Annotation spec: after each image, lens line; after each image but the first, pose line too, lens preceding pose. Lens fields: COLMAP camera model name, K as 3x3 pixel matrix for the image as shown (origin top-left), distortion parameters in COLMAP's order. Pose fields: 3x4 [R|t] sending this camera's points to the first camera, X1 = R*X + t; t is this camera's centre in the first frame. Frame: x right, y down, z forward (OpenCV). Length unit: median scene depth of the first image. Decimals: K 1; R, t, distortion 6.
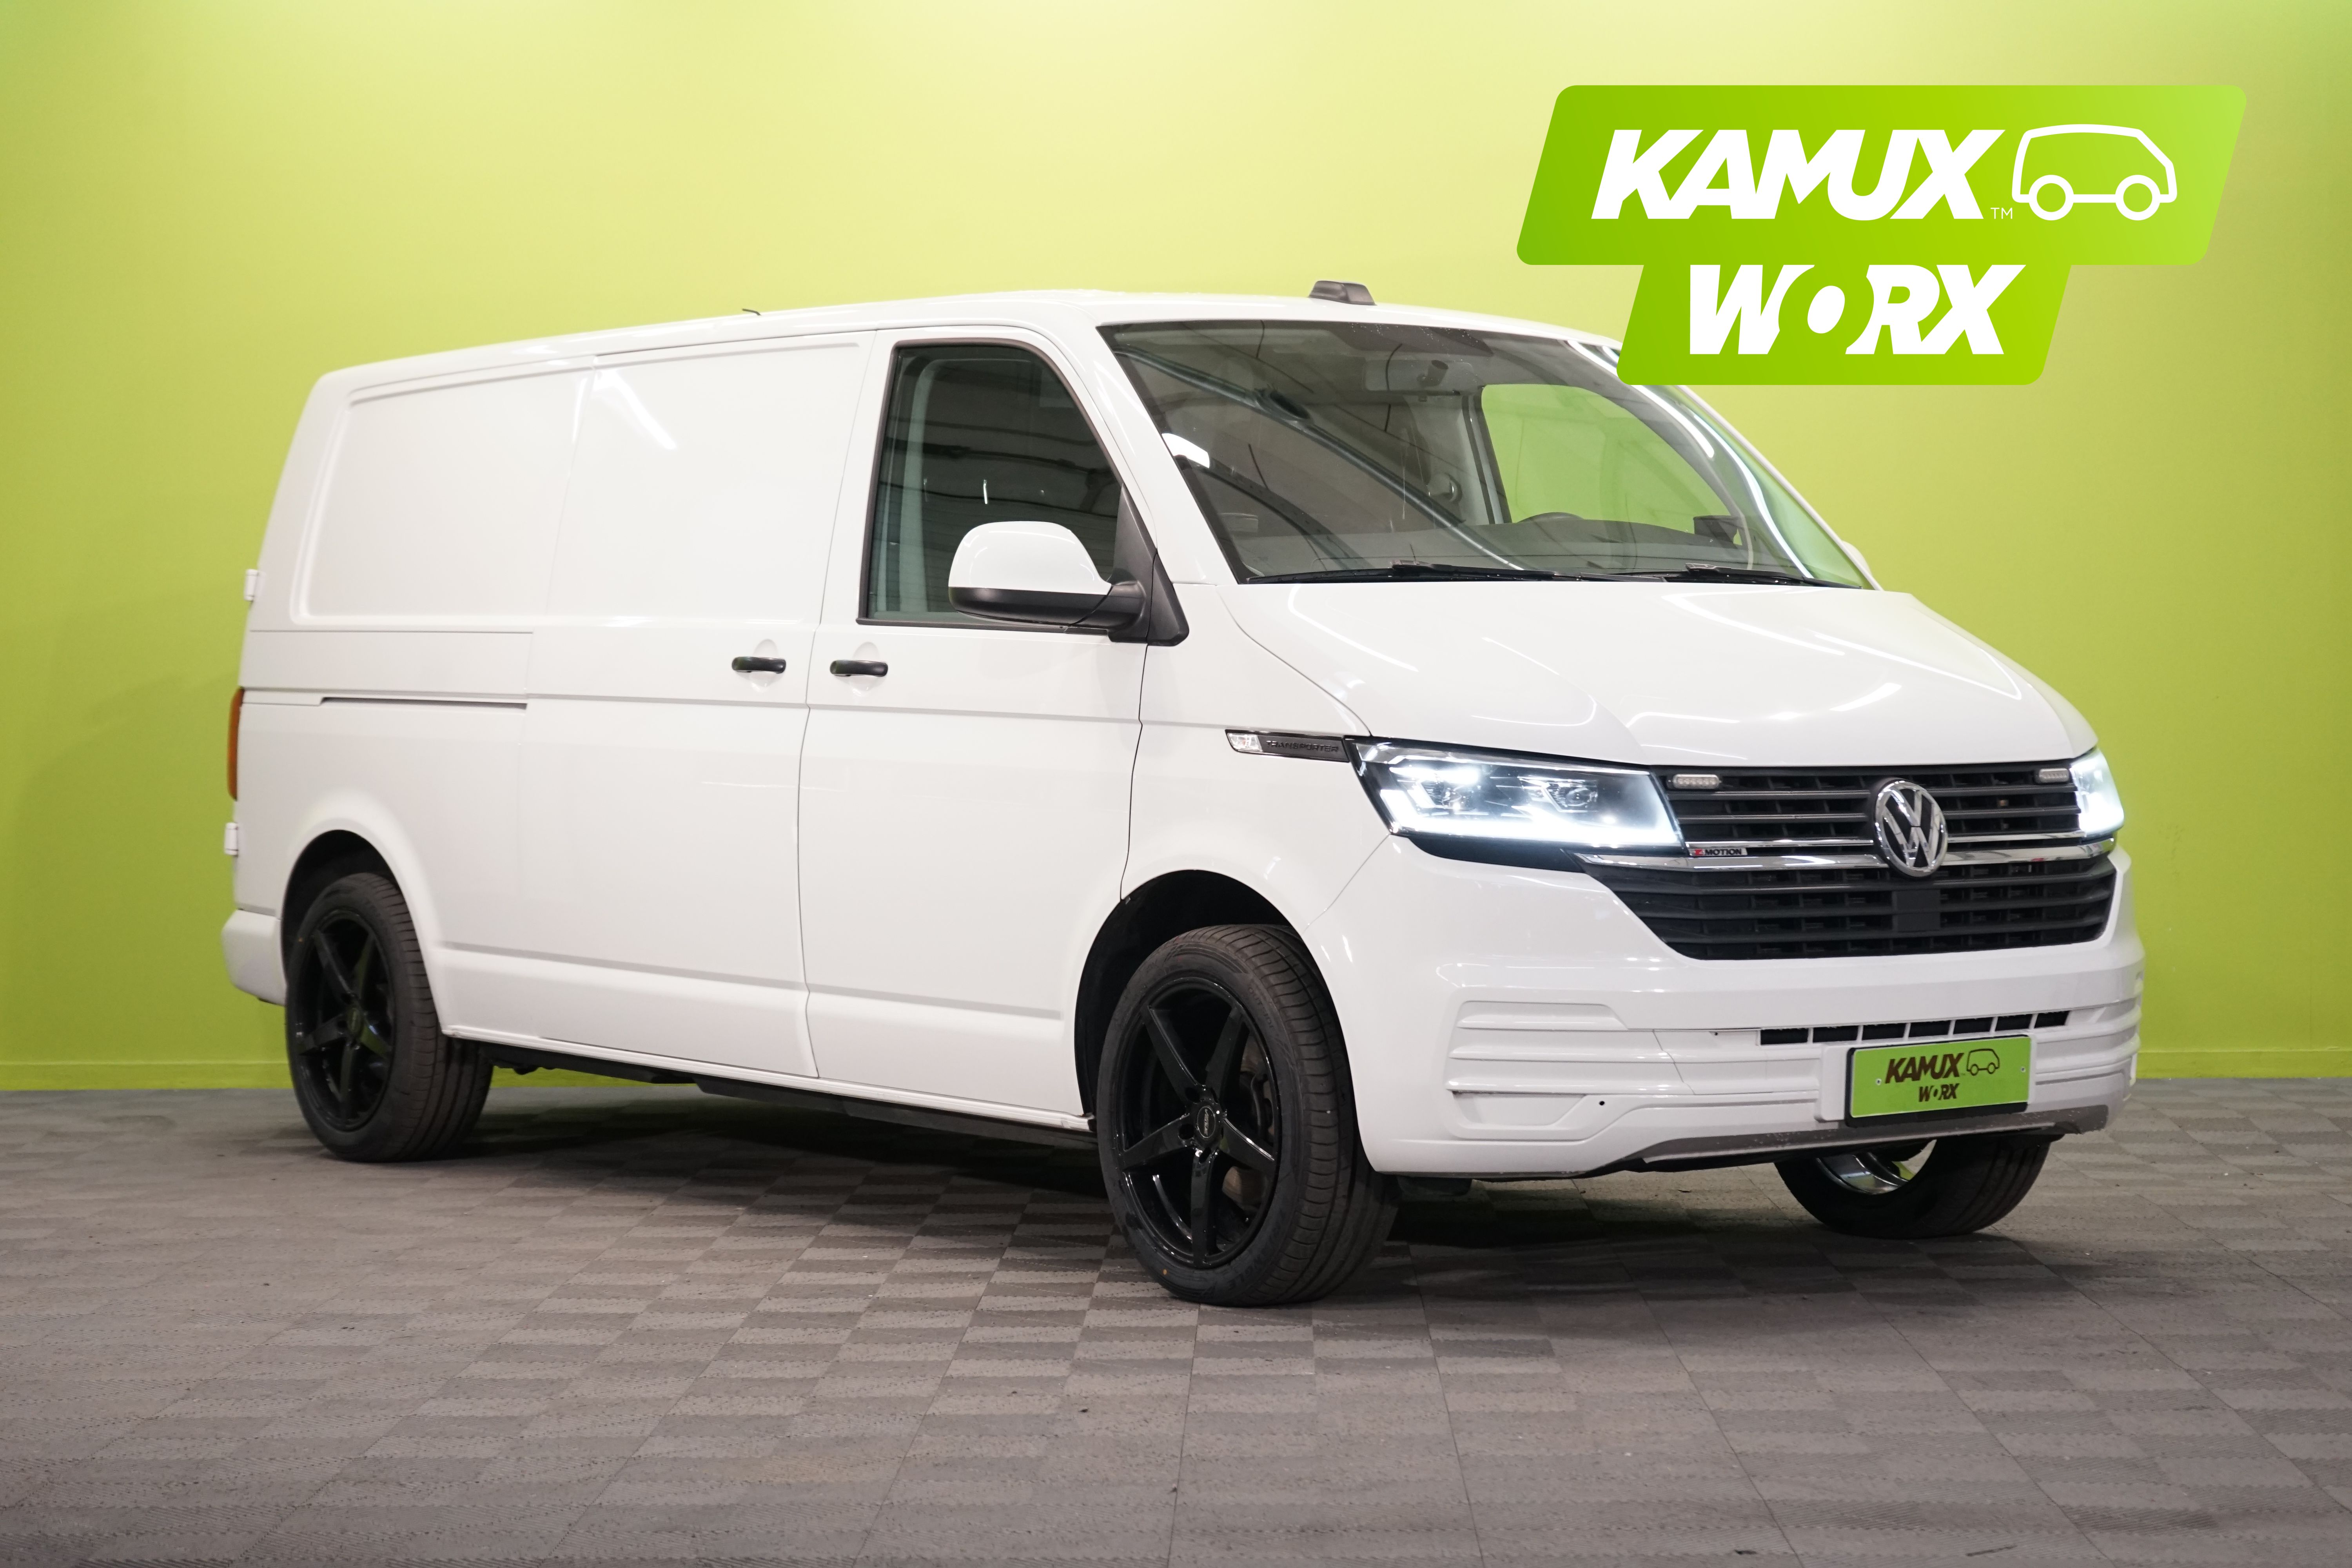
lens RADIAL K [[4696.6, 0, 1176.0], [0, 4696.6, 784.0], [0, 0, 1]] dist [-0.068954, 0.124093]
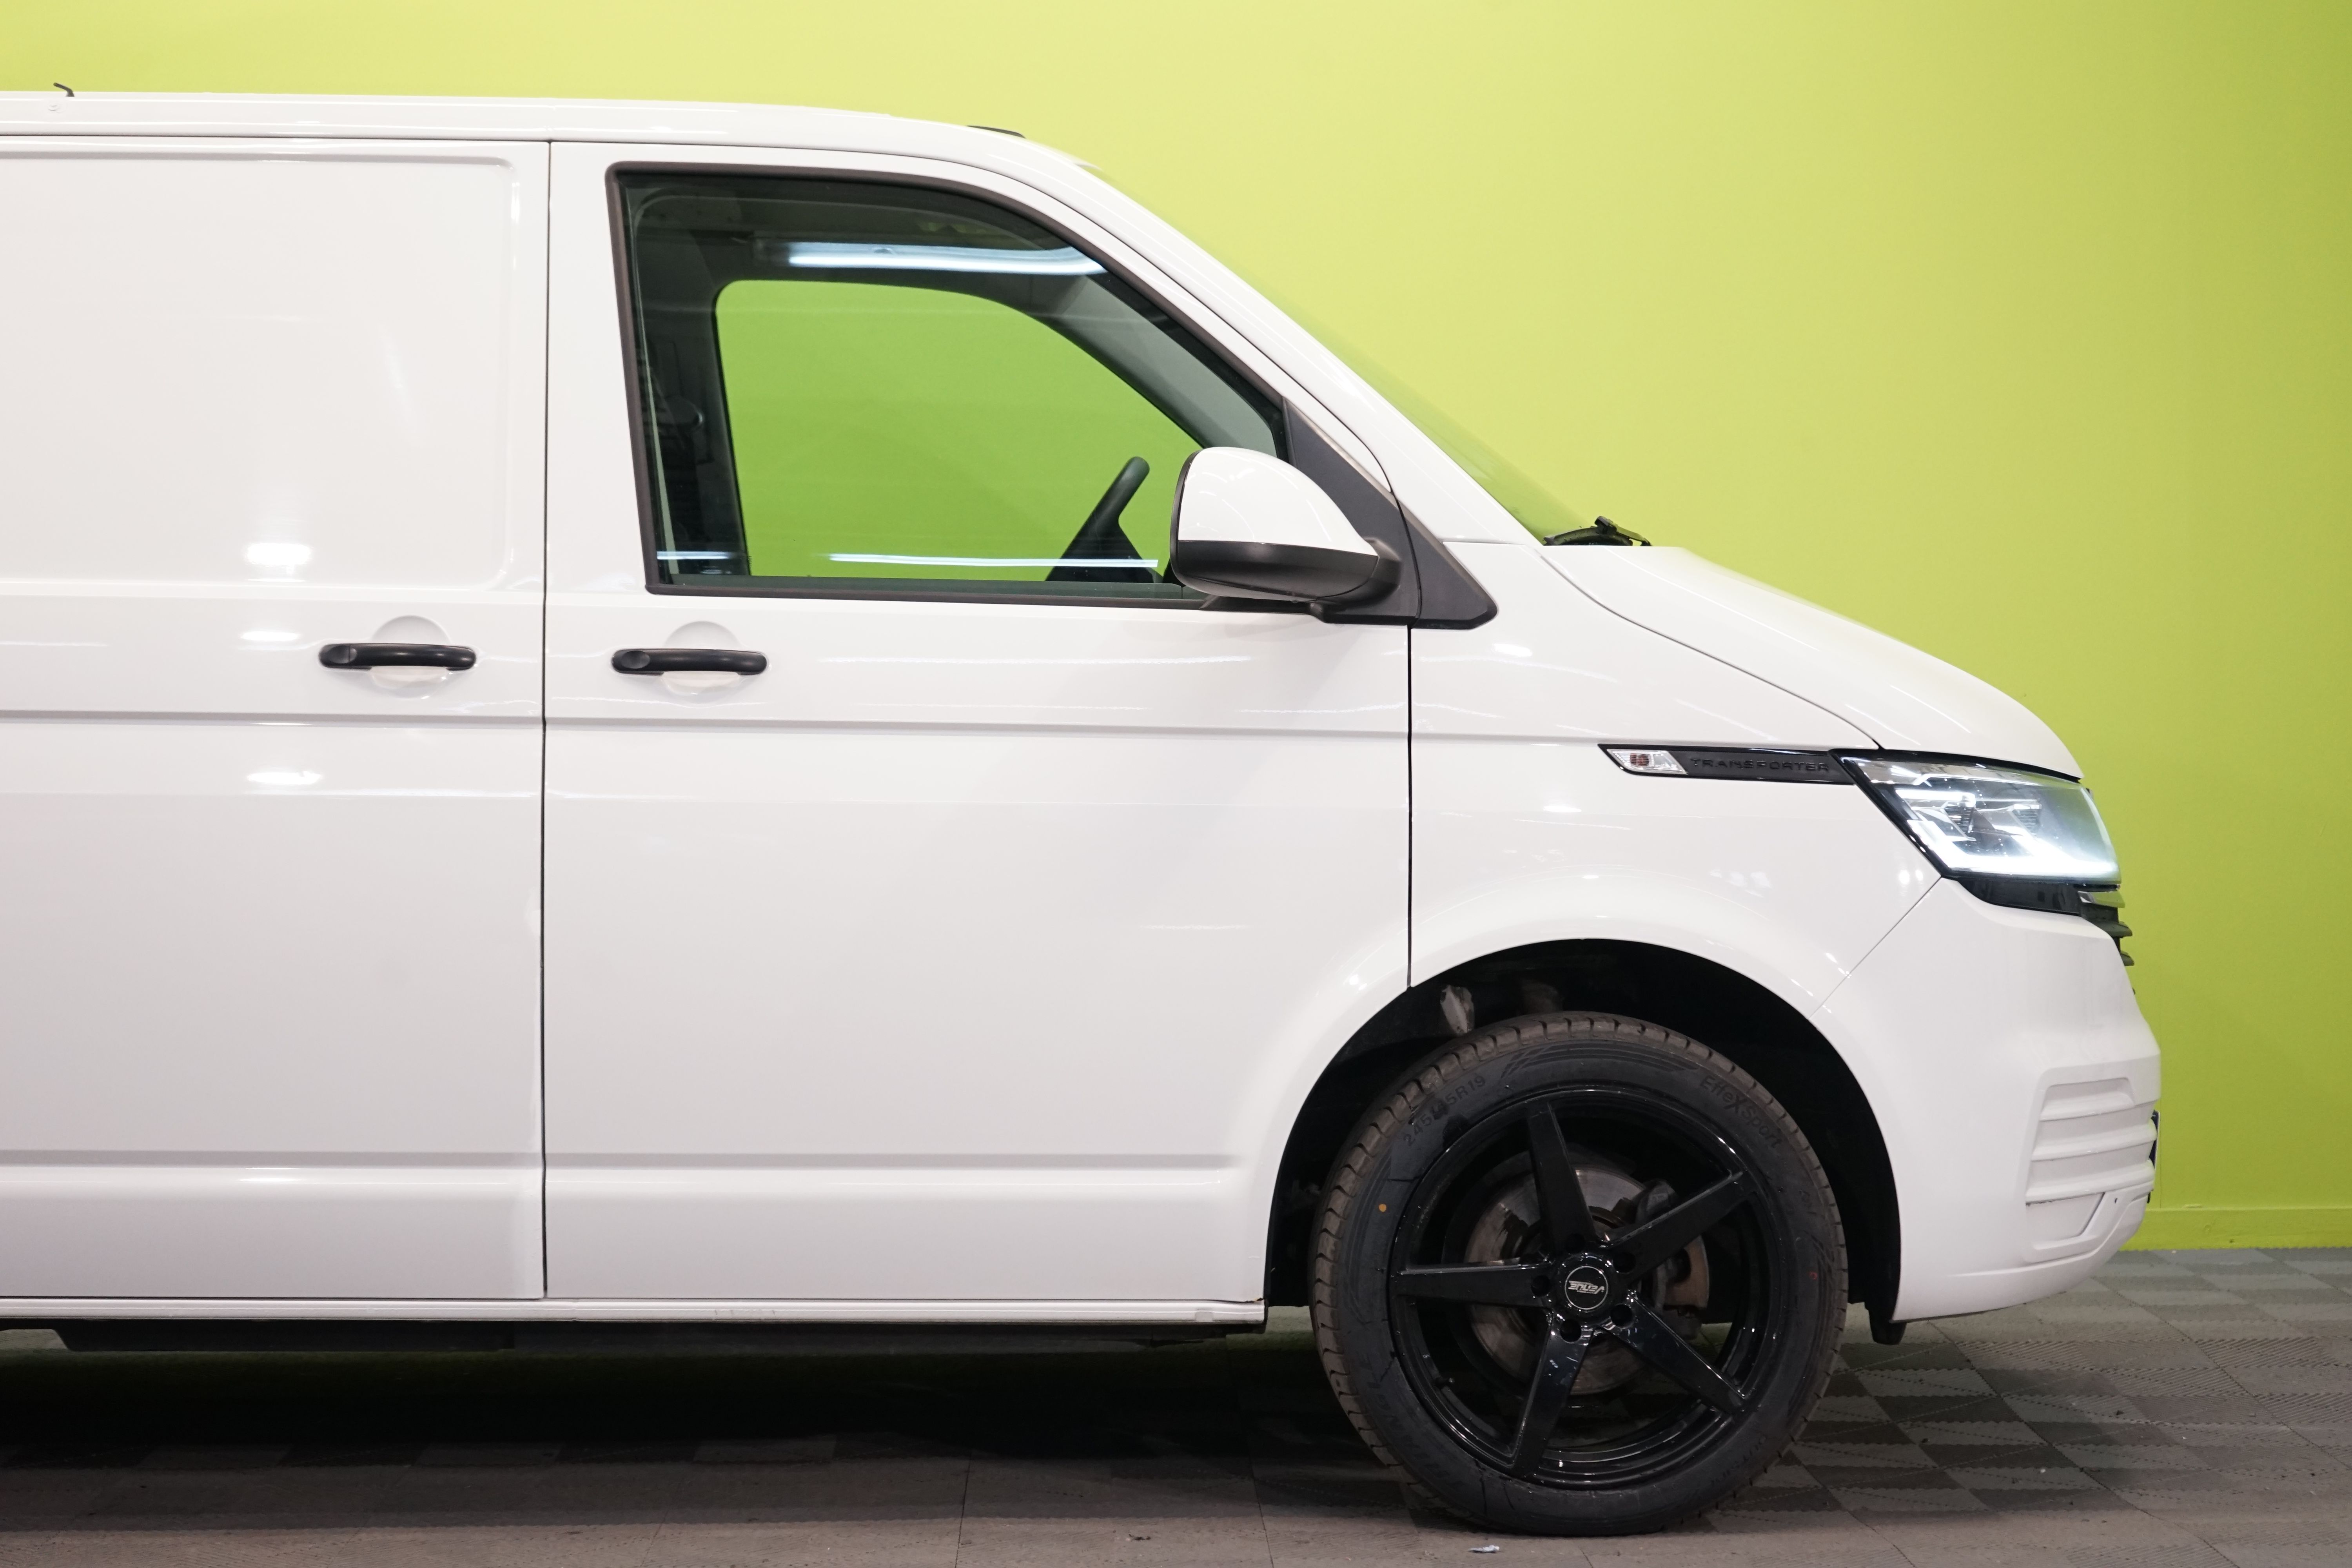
lens RADIAL K [[4696.6, 0, 1176.0], [0, 4696.6, 784.0], [0, 0, 1]] dist [-0.068954, 0.124093]
pose [[0.577646, -0.020526, 0.816029, -0.562913], [0.021933, 0.999713, 0.009620, -0.012555], [-0.815993, 0.012341, 0.577930, 0.572784]]
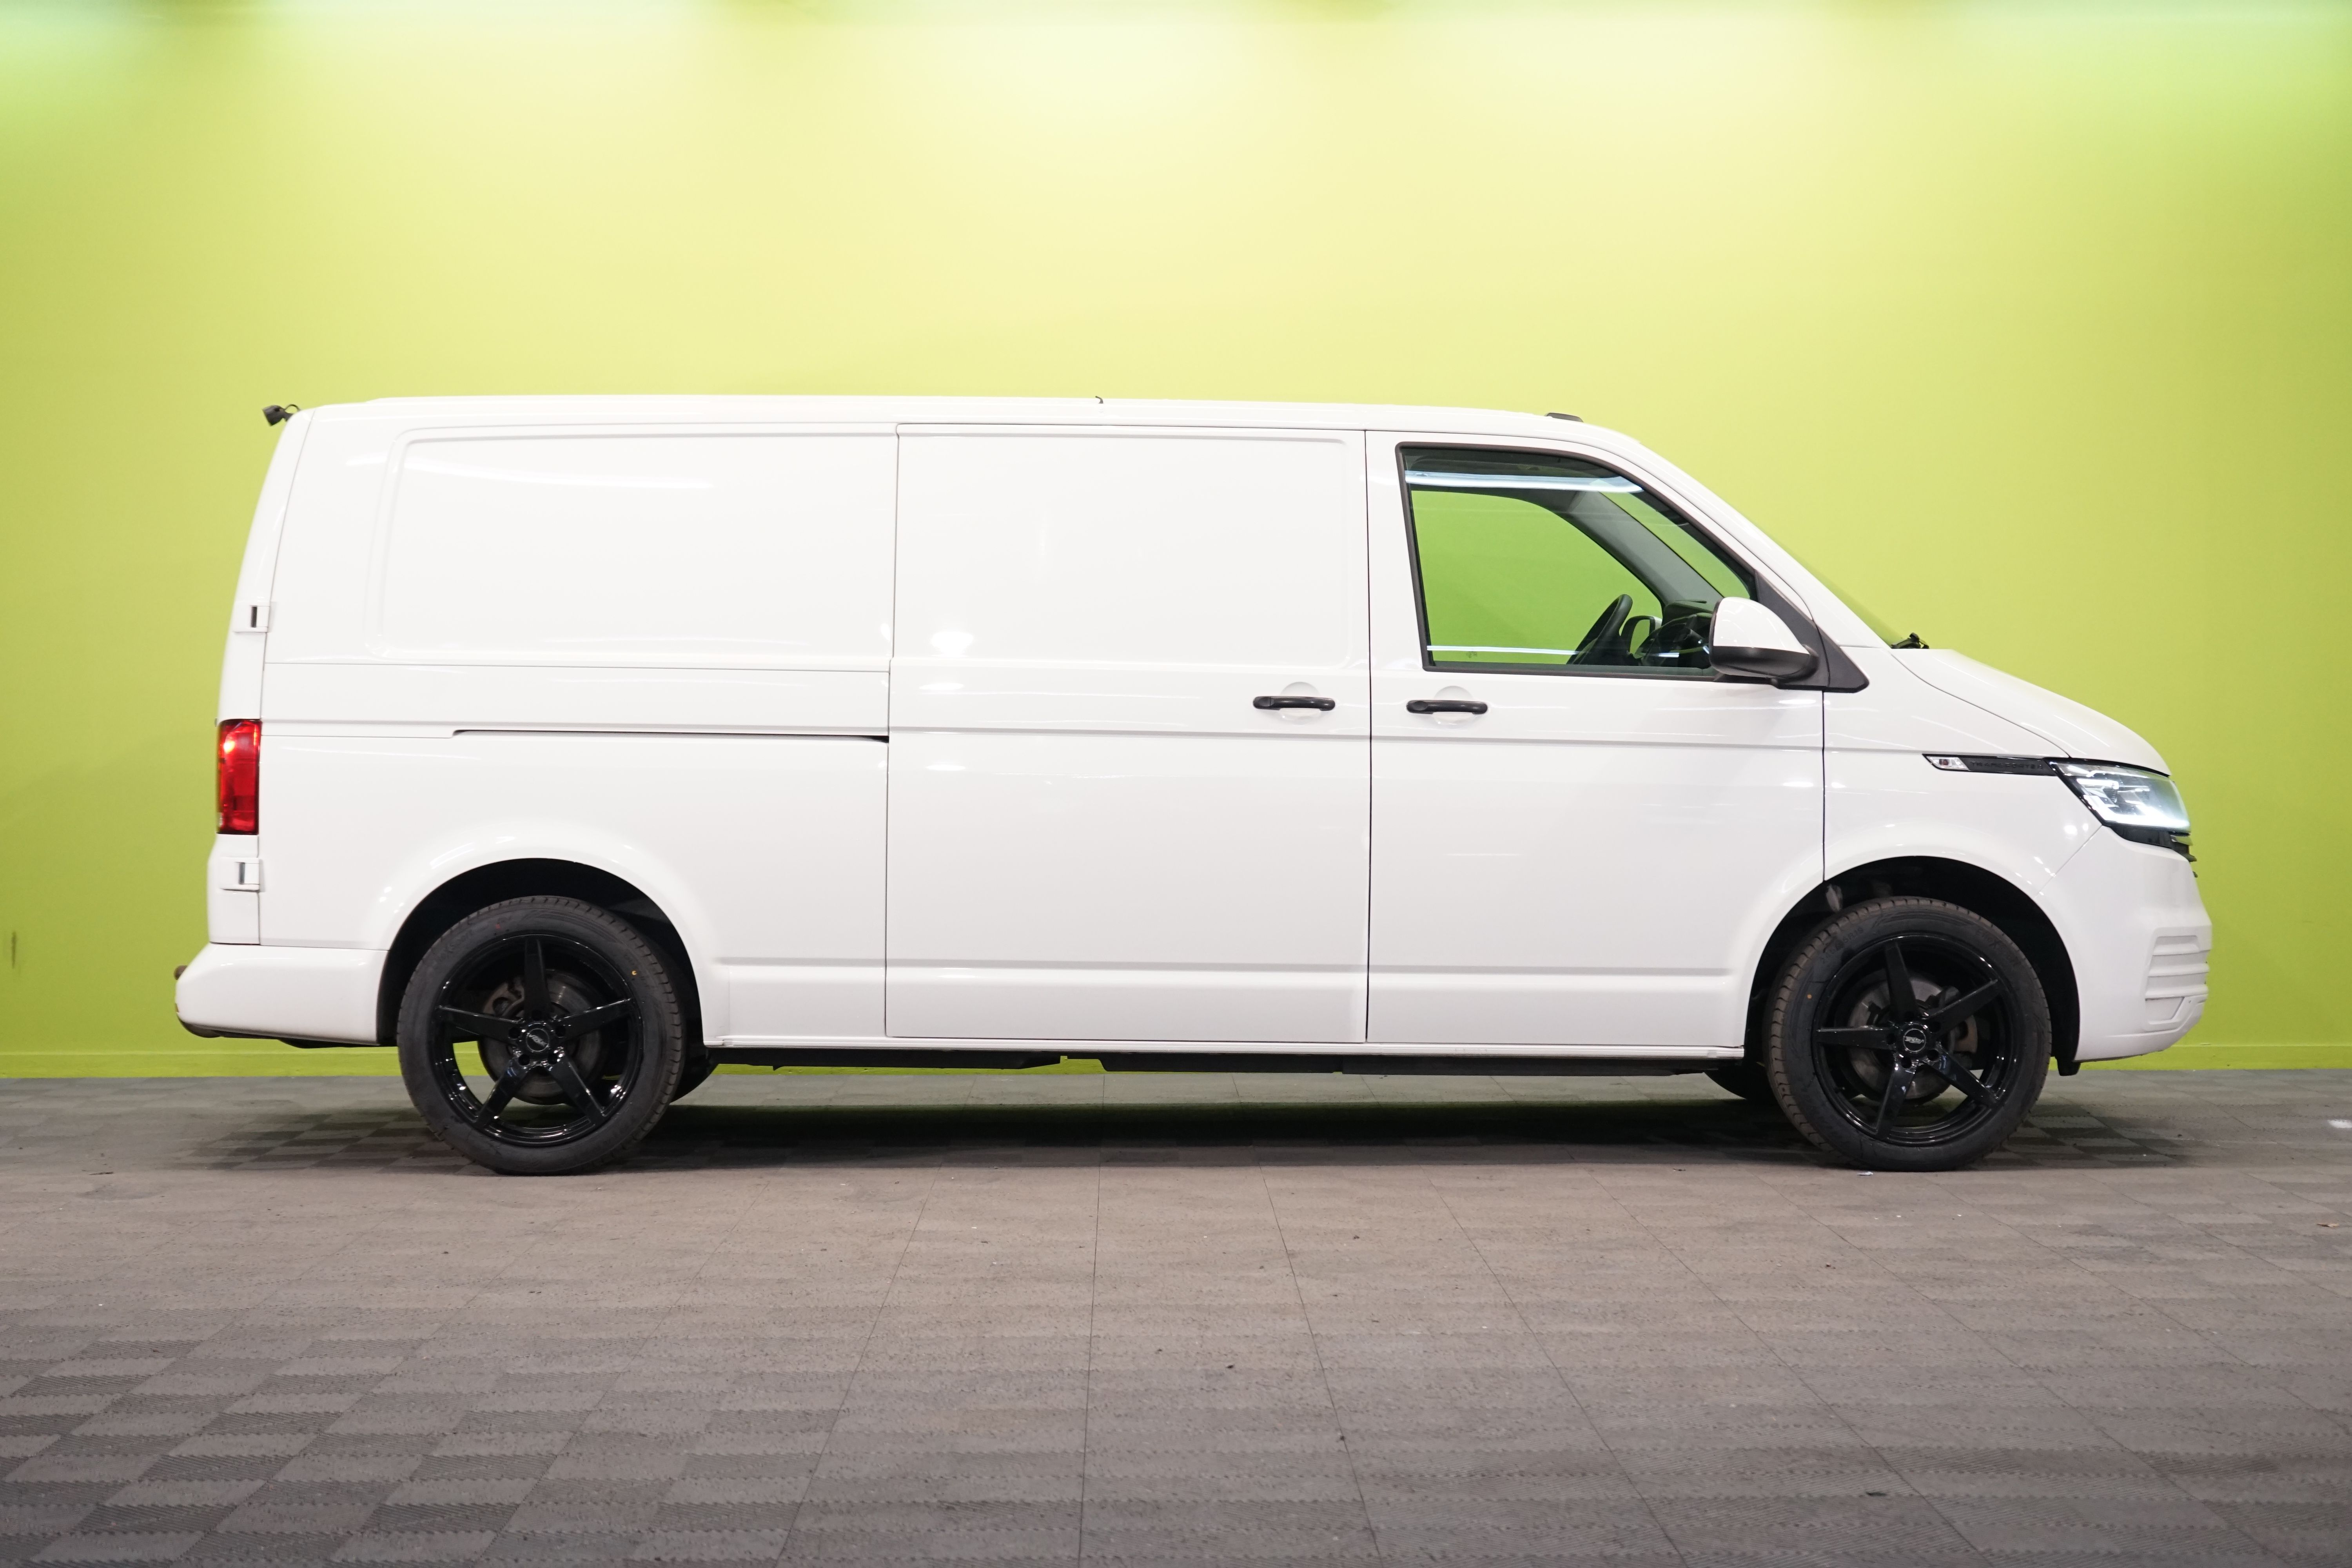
lens RADIAL K [[4308.8, 0, 1176.0], [0, 4308.8, 784.0], [0, 0, 1]] dist [-0.010506, -0.014557]
pose [[0.571837, -0.007228, 0.820335, -1.046608], [0.015346, 0.999880, -0.001887, -0.003320], [-0.820223, 0.013668, 0.571880, 0.411763]]
